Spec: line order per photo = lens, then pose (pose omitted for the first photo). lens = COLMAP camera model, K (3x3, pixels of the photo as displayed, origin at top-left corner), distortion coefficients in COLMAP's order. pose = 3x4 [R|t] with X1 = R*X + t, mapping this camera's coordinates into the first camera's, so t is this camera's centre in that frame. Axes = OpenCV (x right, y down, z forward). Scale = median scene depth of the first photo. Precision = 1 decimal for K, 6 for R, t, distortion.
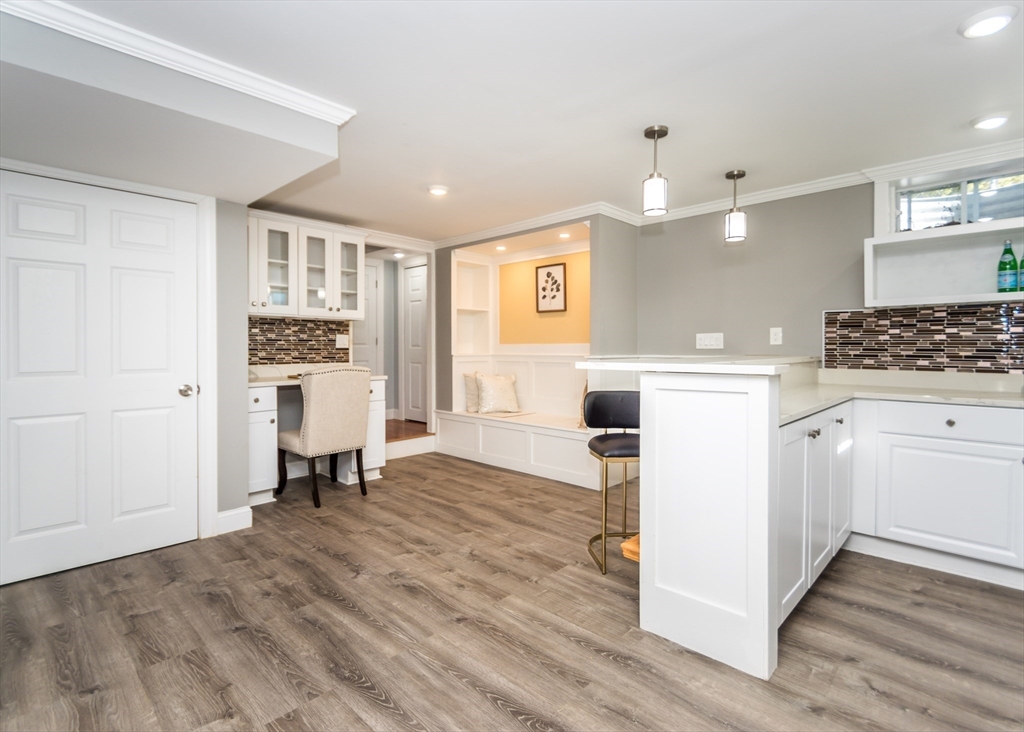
lens RADIAL K [[486.2, 0, 523.3], [0, 486.2, 350.1], [0, 0, 1]] dist [-0.014185, -0.000559]
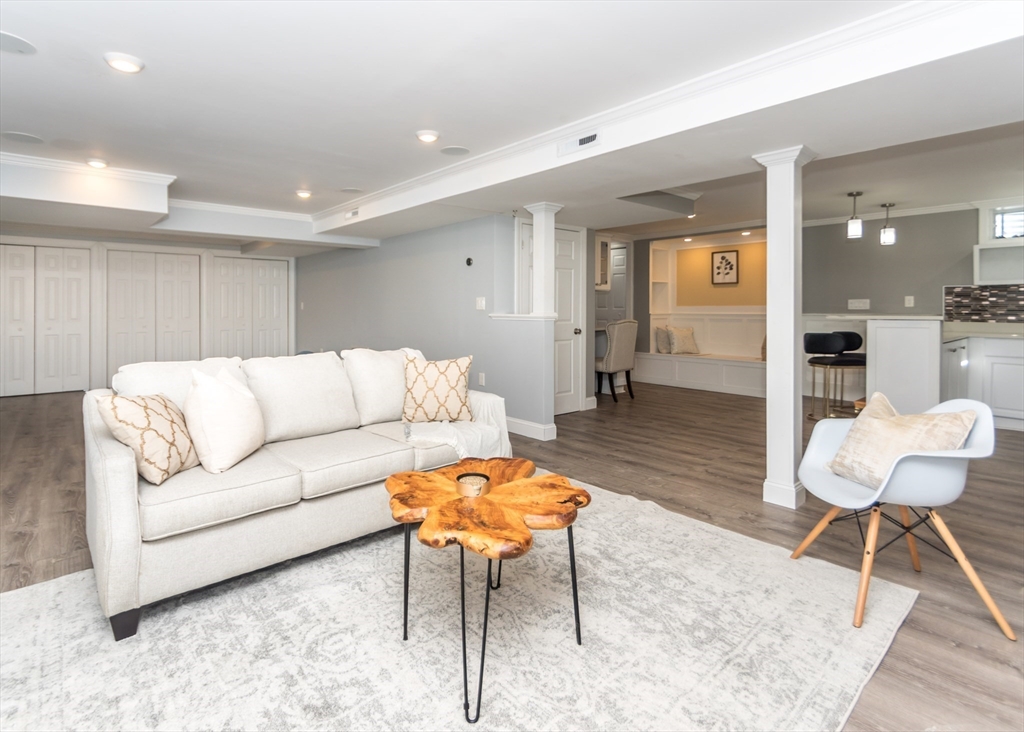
lens RADIAL K [[506.0, 0, 483.6], [0, 506.0, 307.9], [0, 0, 1]] dist [-0.003239, -0.001426]
pose [[0.992933, 0.000969, -0.118673, -0.724954], [-0.001483, 0.999990, -0.004243, 0.001526], [0.118668, 0.004389, 0.992924, -0.881816]]
